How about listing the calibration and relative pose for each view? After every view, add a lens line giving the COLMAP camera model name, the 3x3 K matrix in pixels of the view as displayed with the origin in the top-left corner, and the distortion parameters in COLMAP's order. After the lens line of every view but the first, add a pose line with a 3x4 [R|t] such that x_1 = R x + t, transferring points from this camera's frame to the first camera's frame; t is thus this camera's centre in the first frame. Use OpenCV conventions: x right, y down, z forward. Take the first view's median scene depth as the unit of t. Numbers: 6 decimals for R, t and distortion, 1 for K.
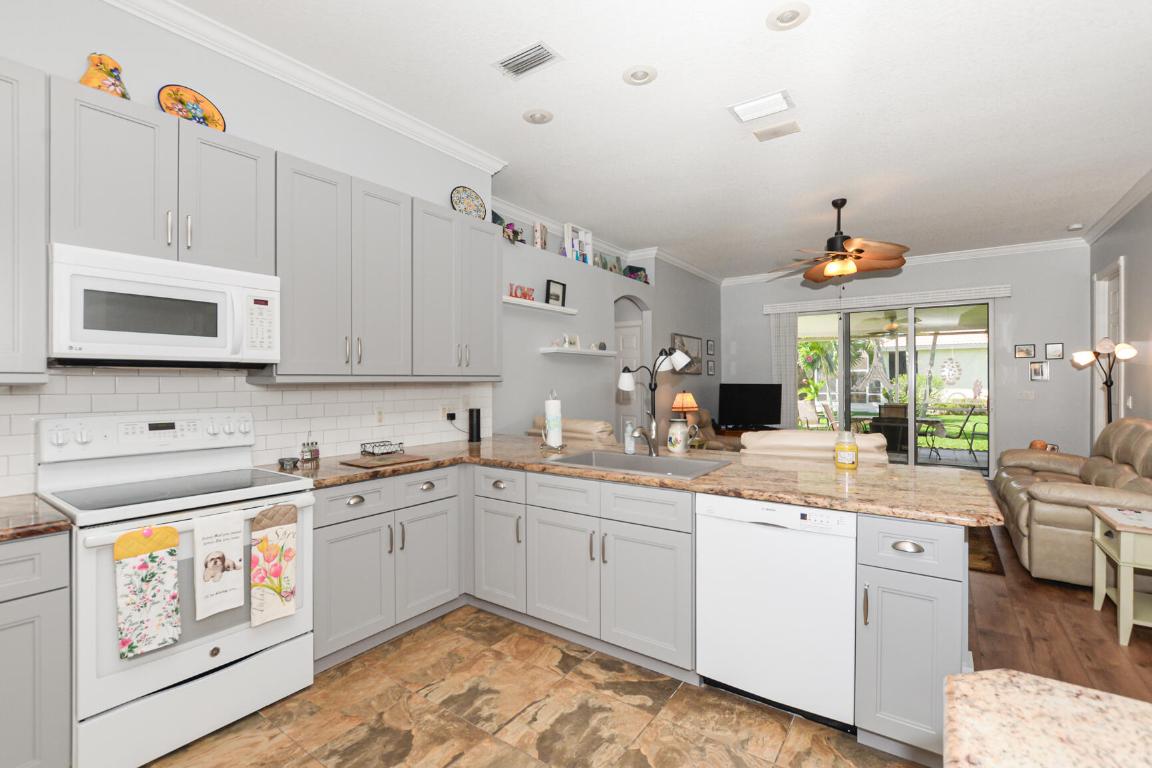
lens RADIAL K [[504.7, 0, 574.4], [0, 504.7, 383.0], [0, 0, 1]] dist [-0.034222, 0.012133]
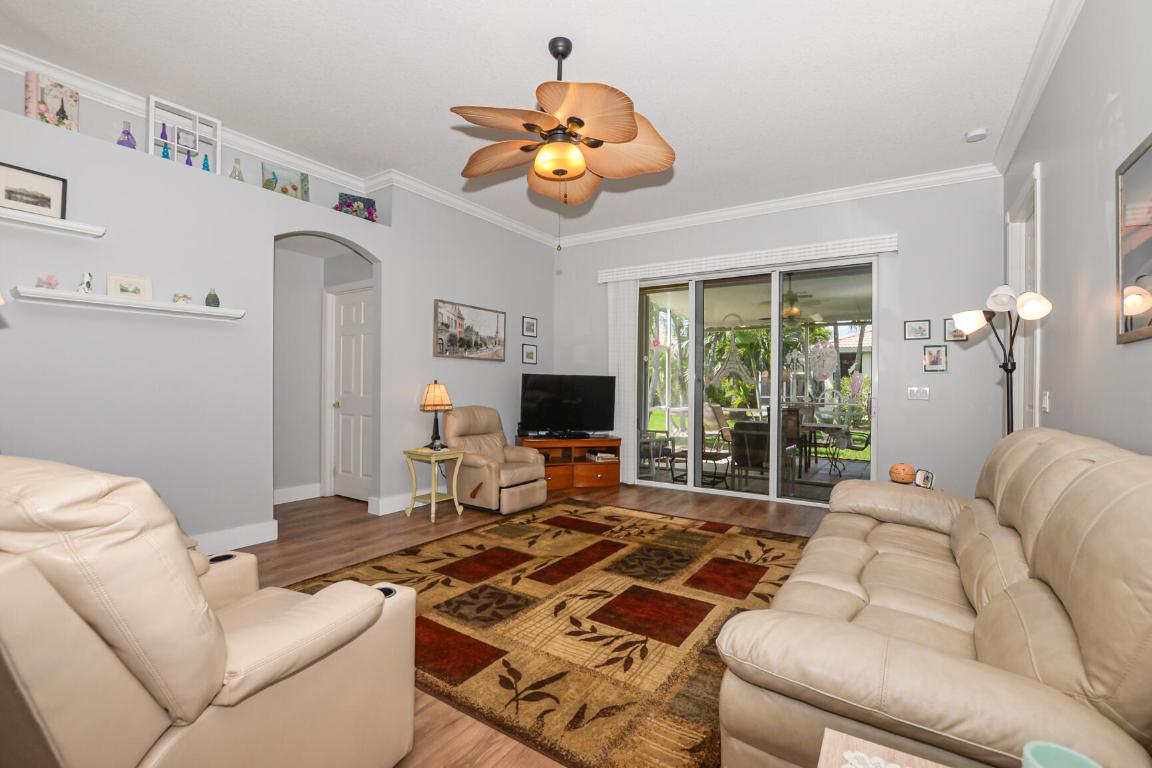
lens RADIAL K [[504.7, 0, 574.4], [0, 504.7, 383.0], [0, 0, 1]] dist [-0.034222, 0.012133]
pose [[0.998806, 0.012725, 0.047171, 0.485867], [-0.012458, 0.999905, -0.005946, 0.025633], [-0.047242, 0.005351, 0.998869, 0.395618]]
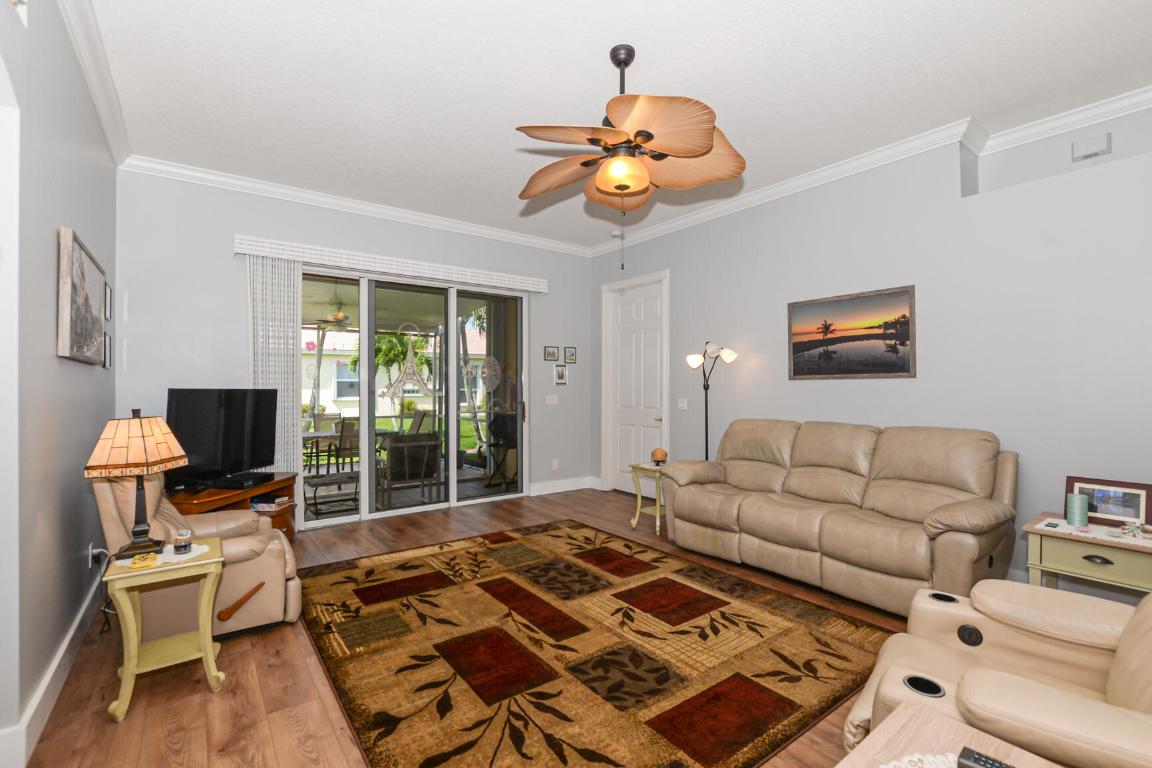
lens RADIAL K [[504.7, 0, 574.4], [0, 504.7, 383.0], [0, 0, 1]] dist [-0.034222, 0.012133]
pose [[0.293727, 0.010442, 0.955832, -0.001144], [0.003299, 0.999923, -0.011937, 0.005507], [-0.955884, 0.006660, 0.293670, 0.825793]]
